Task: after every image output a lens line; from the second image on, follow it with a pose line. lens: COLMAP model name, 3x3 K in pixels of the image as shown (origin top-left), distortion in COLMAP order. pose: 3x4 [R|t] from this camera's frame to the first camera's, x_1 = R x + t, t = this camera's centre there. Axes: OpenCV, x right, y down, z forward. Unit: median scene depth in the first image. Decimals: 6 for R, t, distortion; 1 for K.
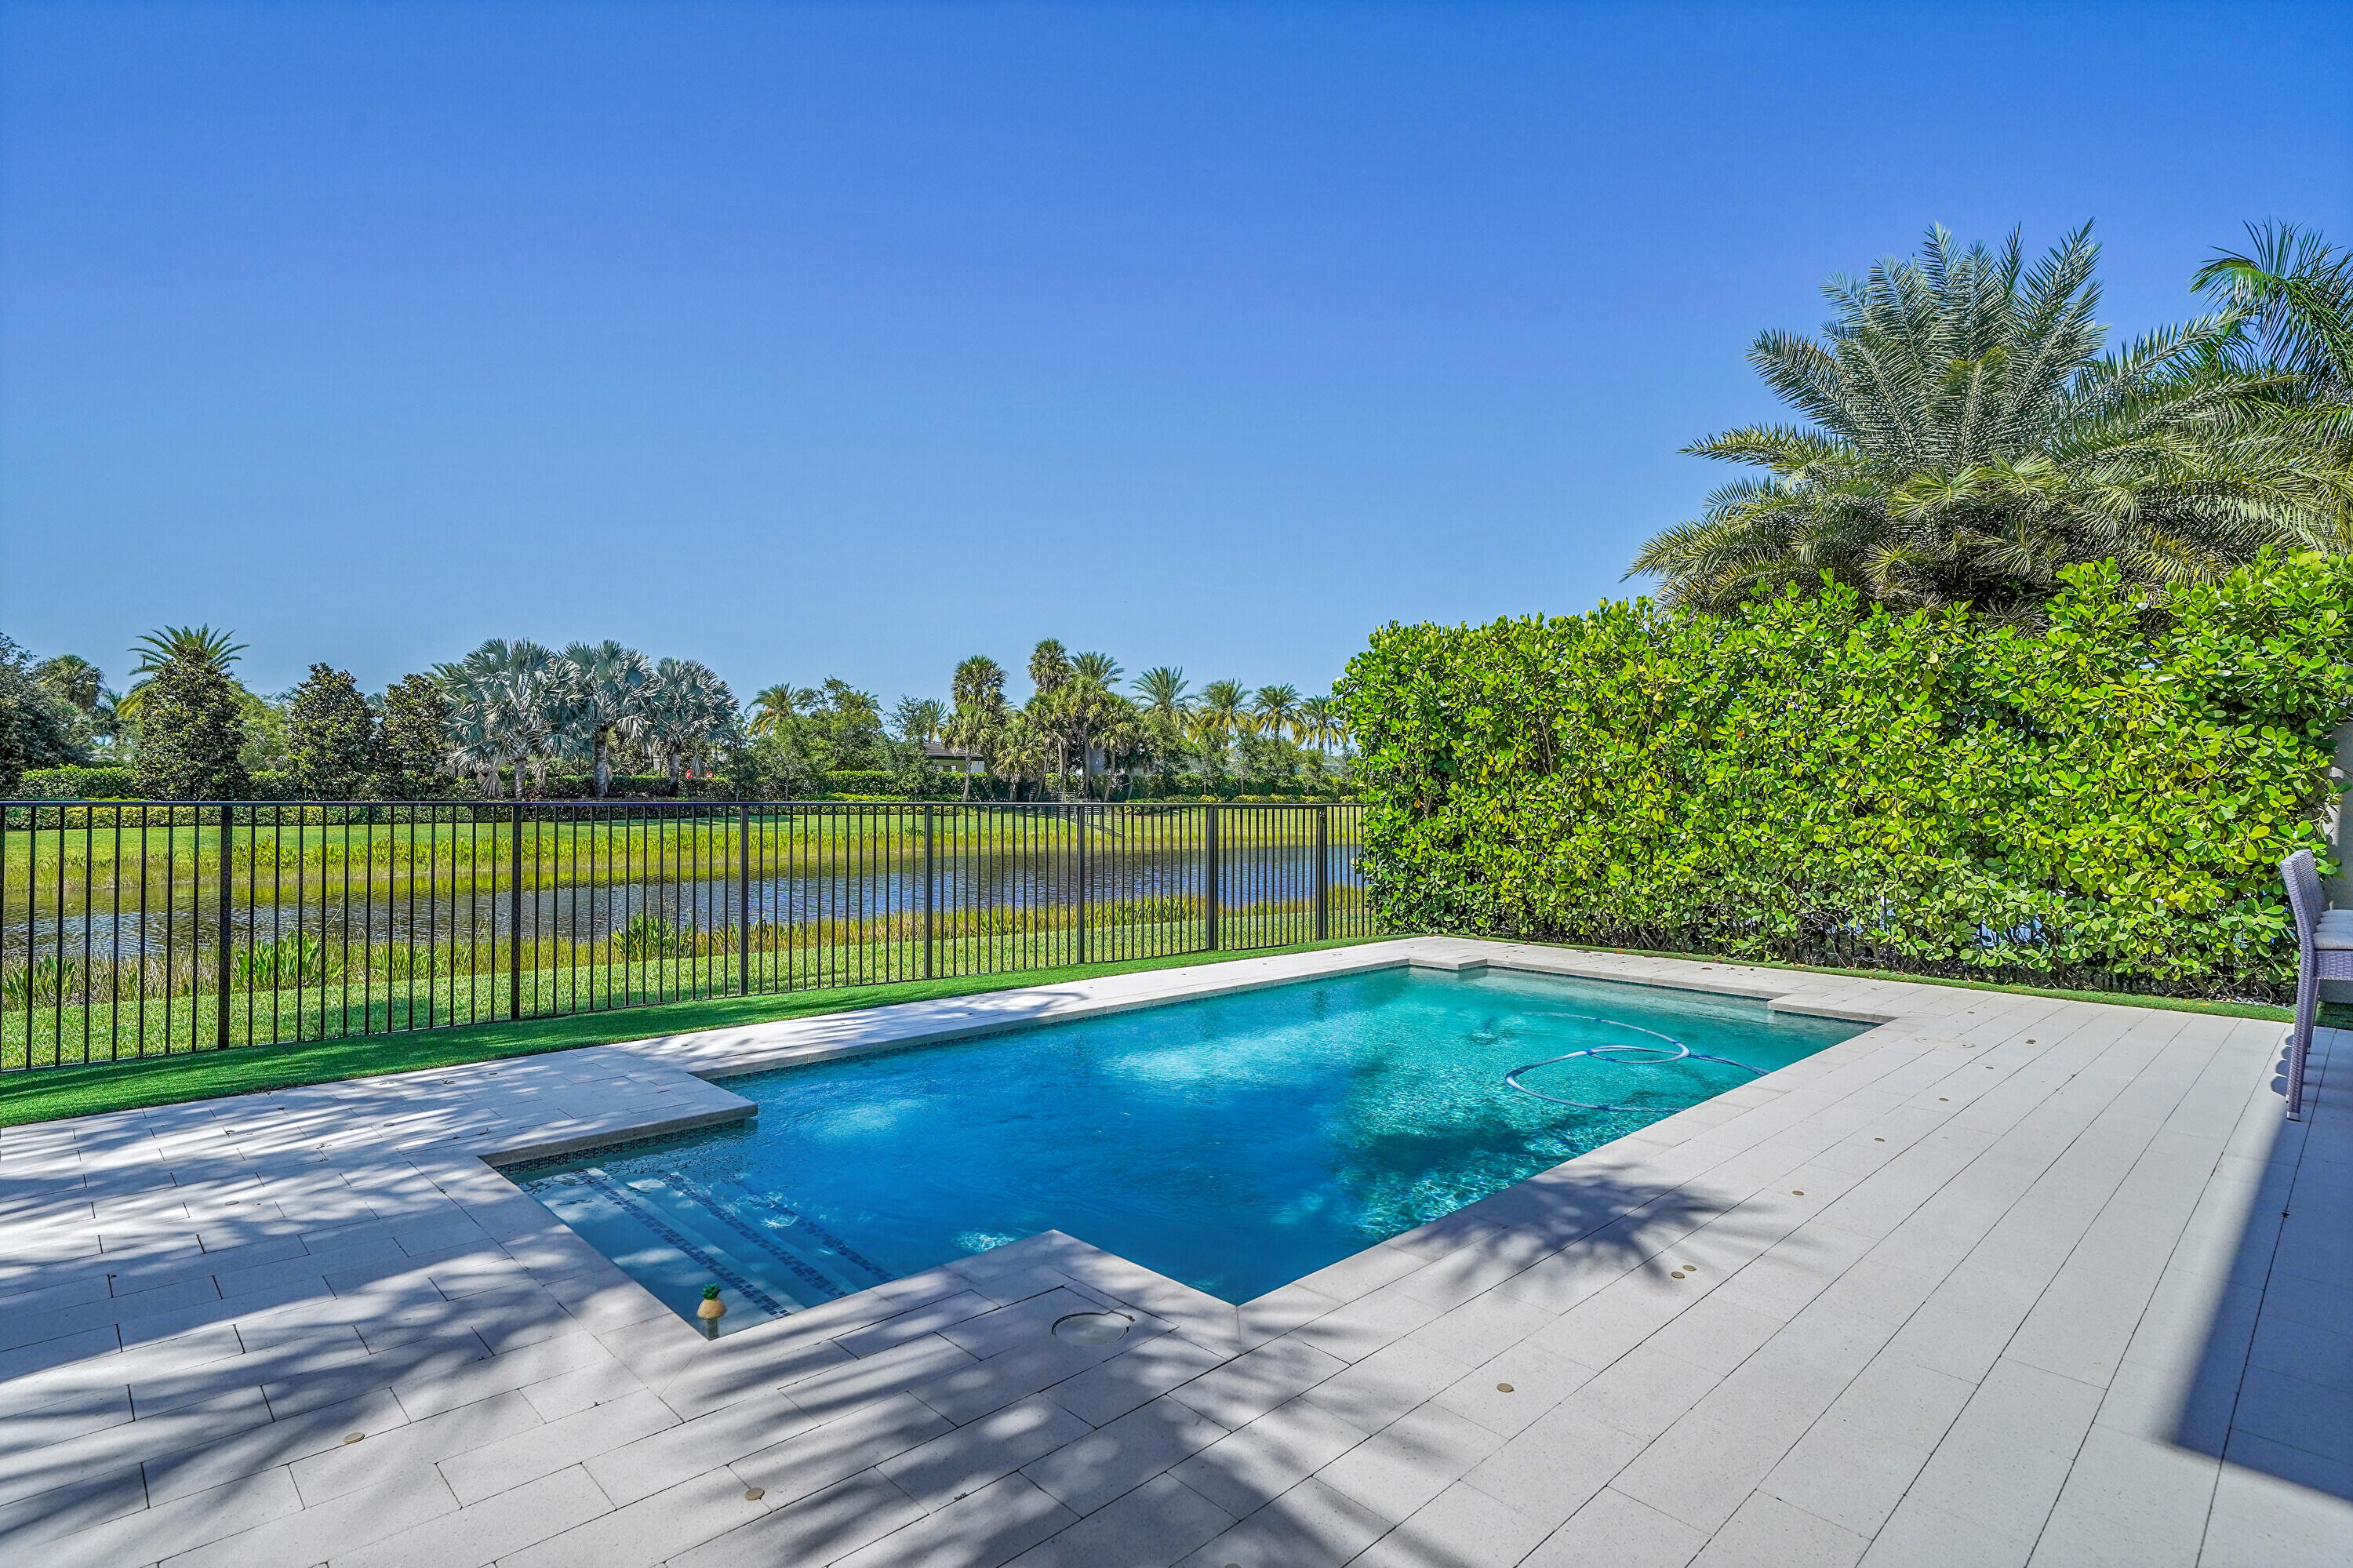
lens RADIAL K [[1179.8, 0, 1181.2], [0, 1179.8, 784.4], [0, 0, 1]] dist [0.020049, 0.000950]
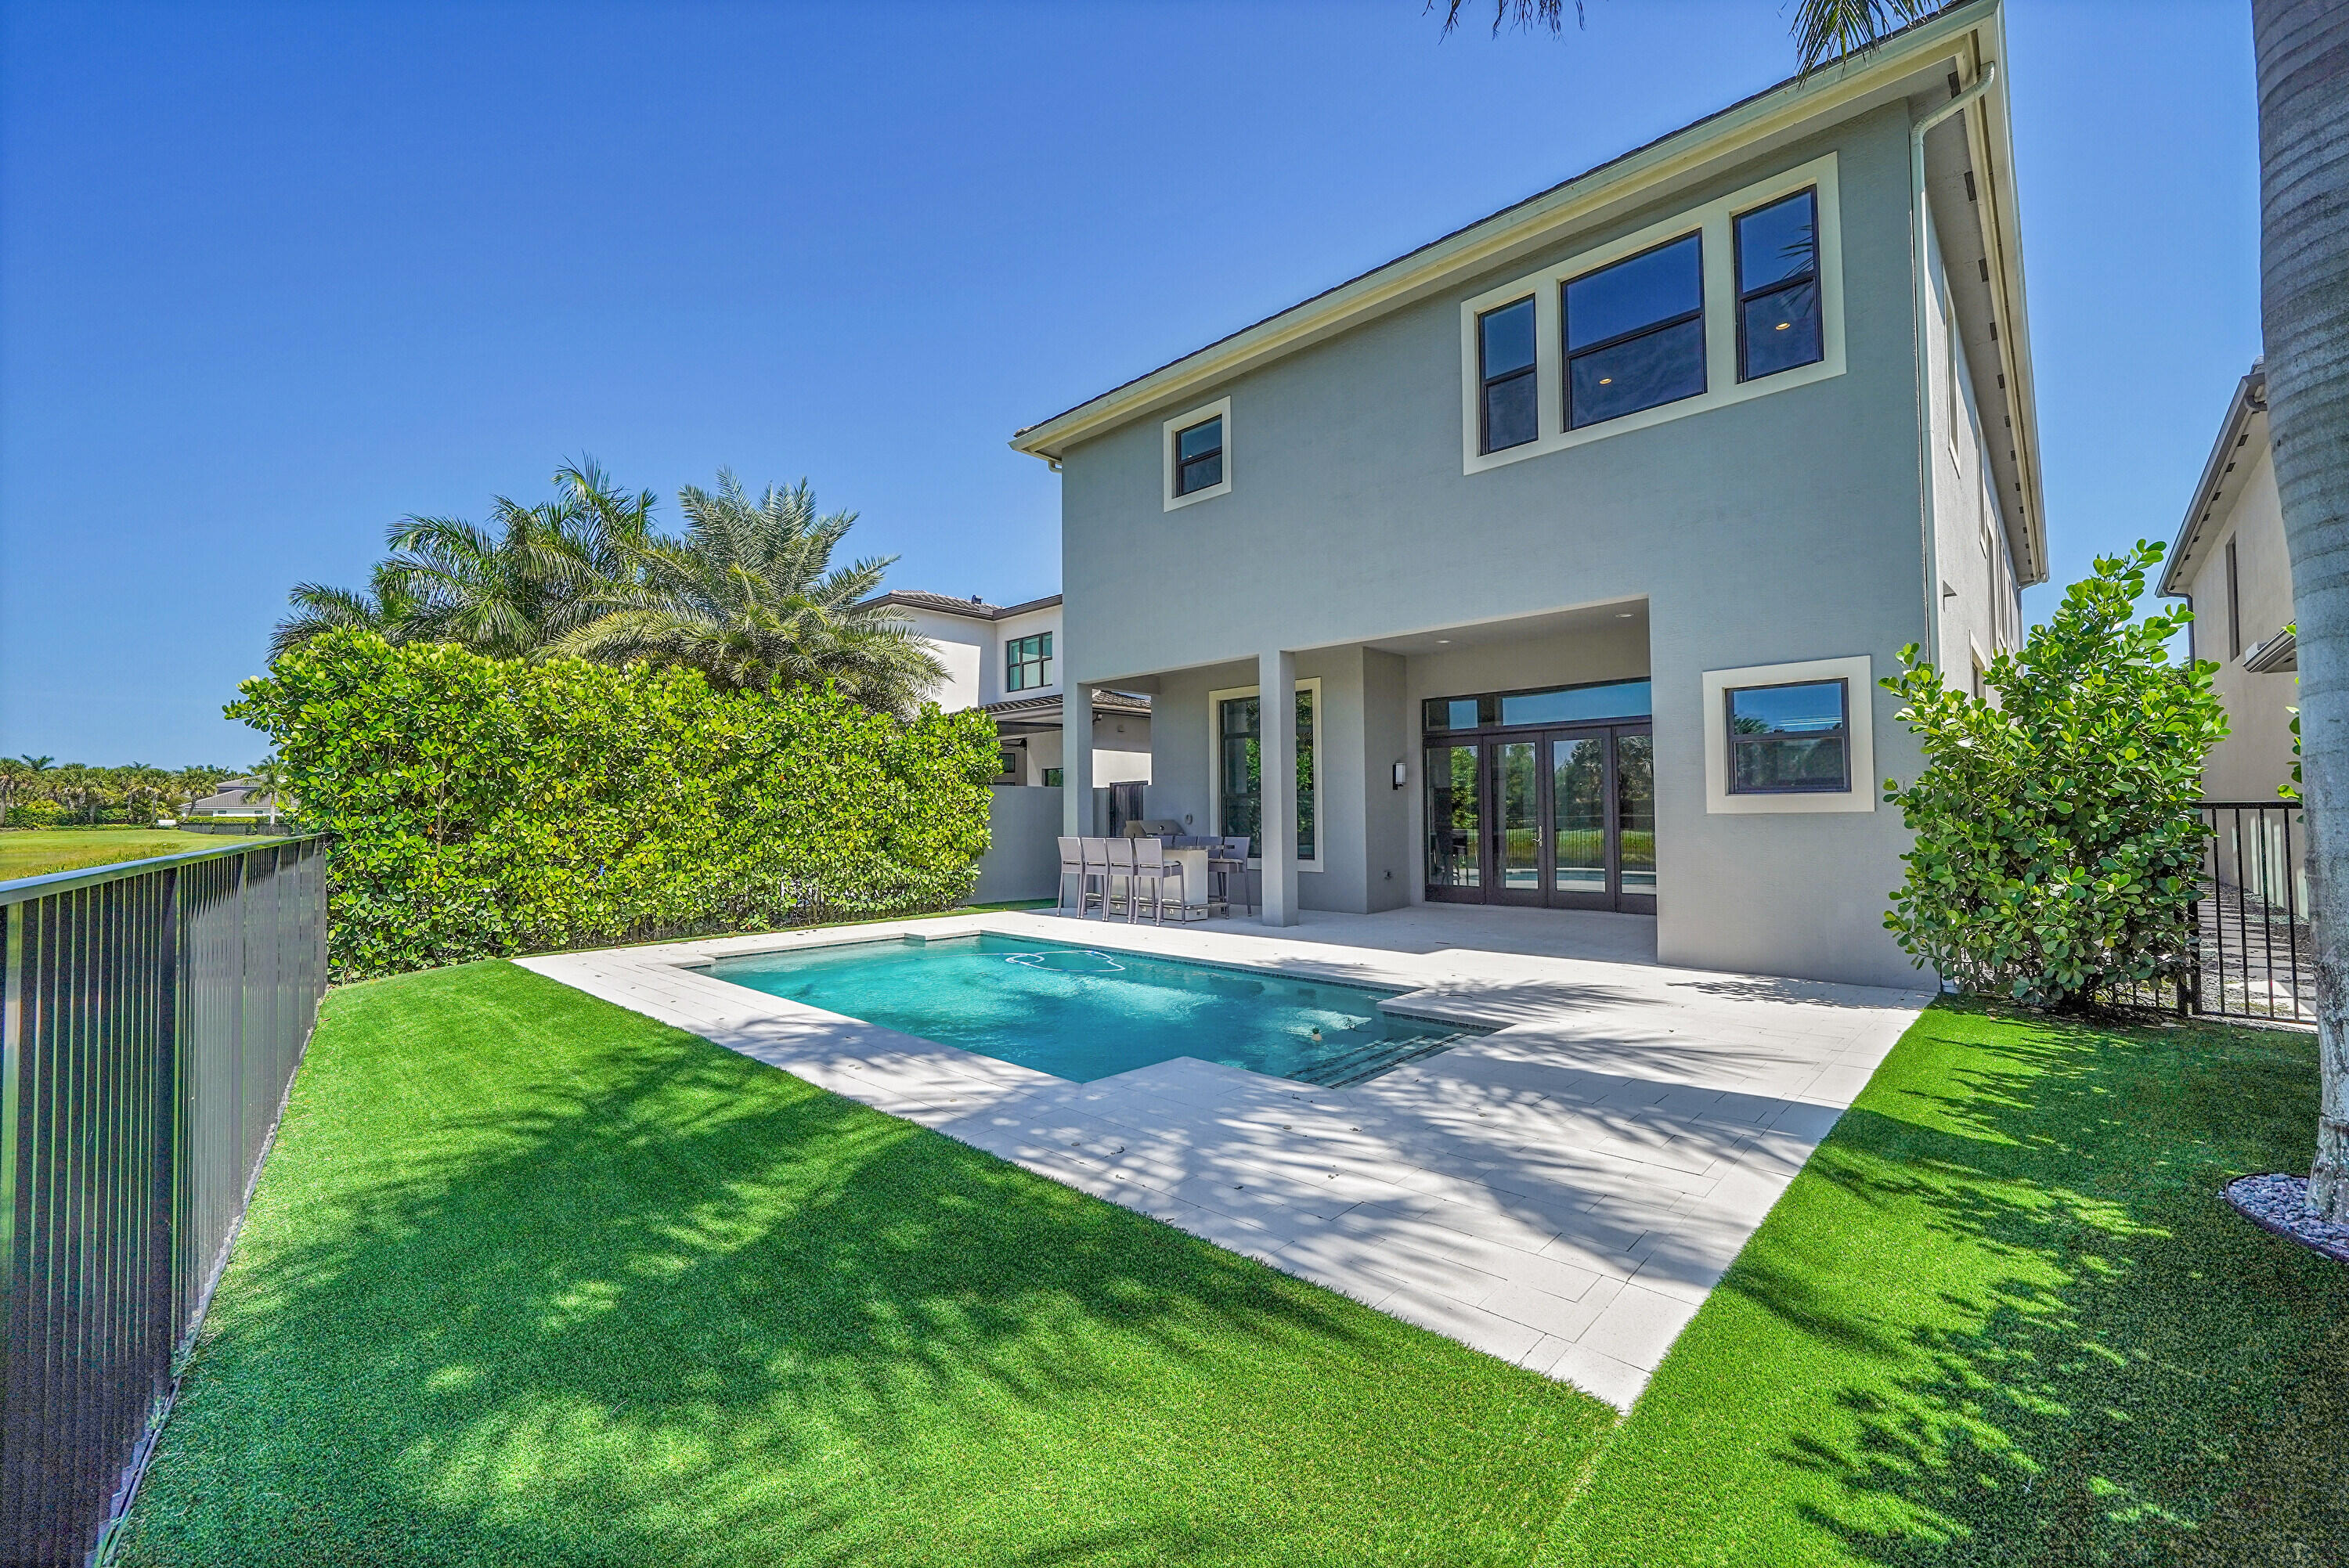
lens RADIAL K [[954.5, 0, 1179.6], [0, 954.5, 789.4], [0, 0, 1]] dist [-0.002125, -0.000102]
pose [[-0.030692, 0.022156, 0.999283, -0.630834], [-0.004468, 0.999741, -0.022304, -0.002087], [-0.999519, -0.005149, -0.030585, 0.456307]]
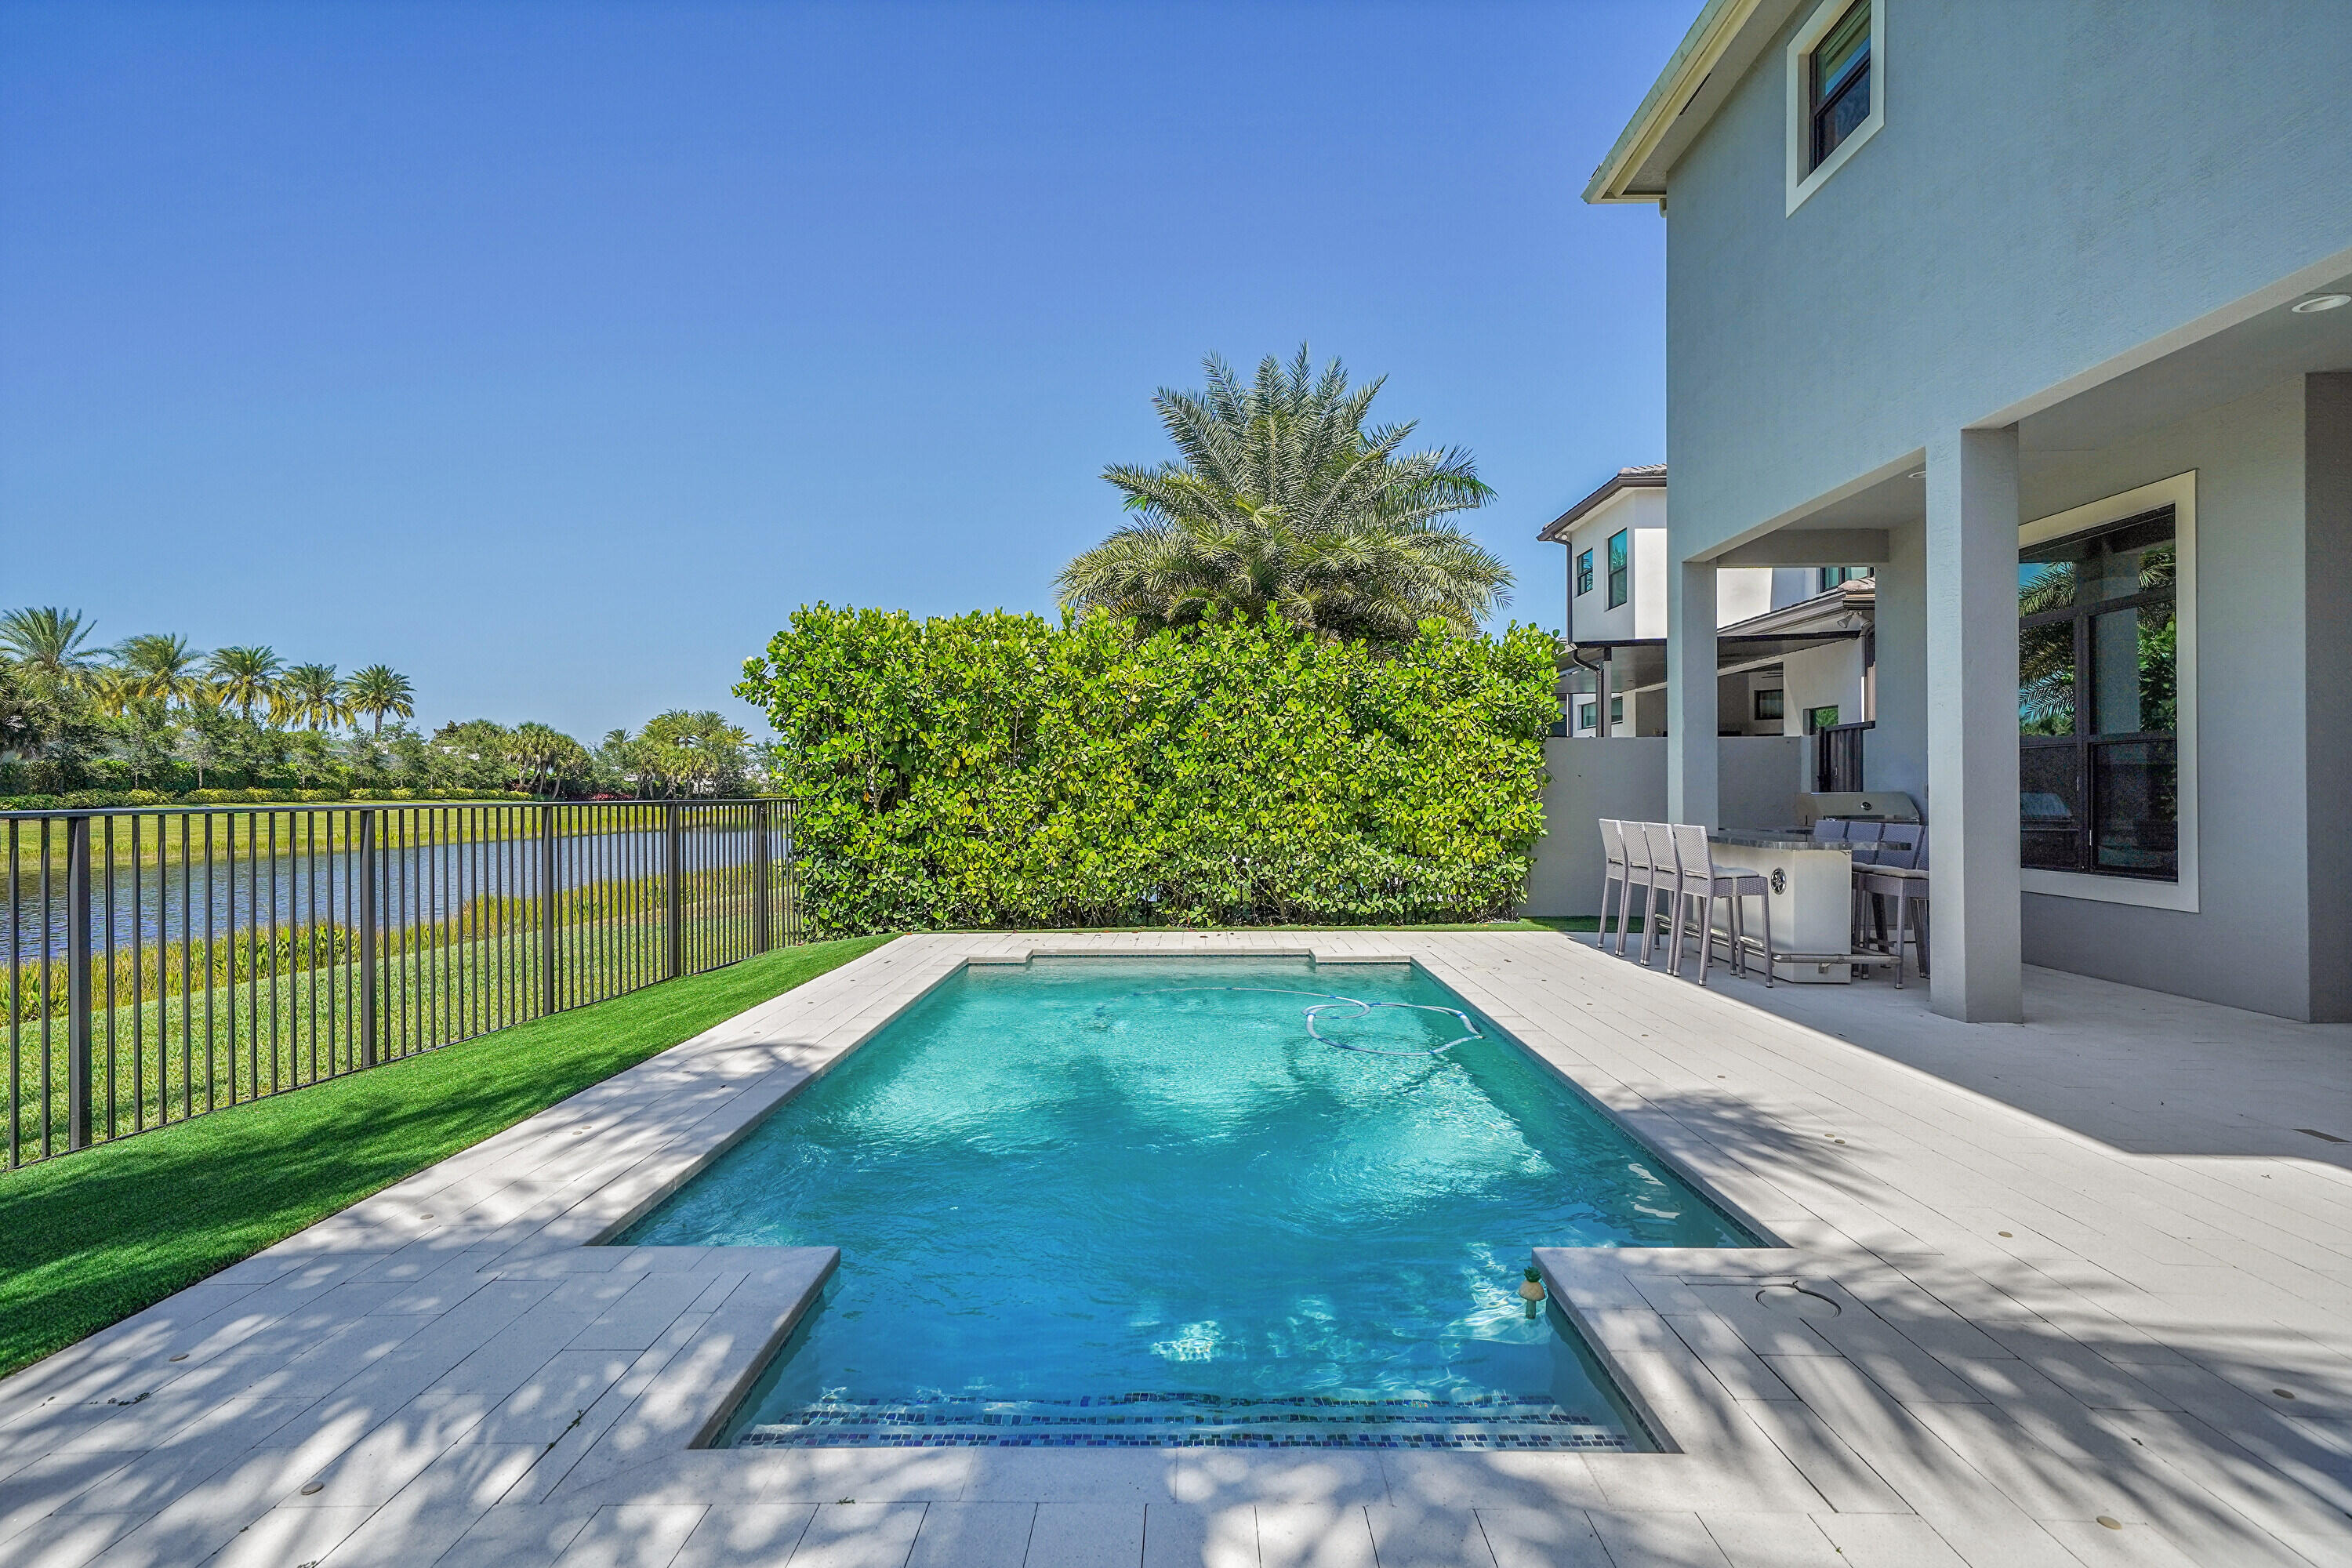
lens RADIAL K [[1179.3, 0, 1181.6], [0, 1179.3, 789.7], [0, 0, 1]] dist [0.020049, 0.000950]
pose [[0.715754, -0.008747, 0.698297, -0.303971], [-0.000072, 0.999921, 0.012600, -0.002047], [-0.698352, -0.009069, 0.715697, 0.156236]]
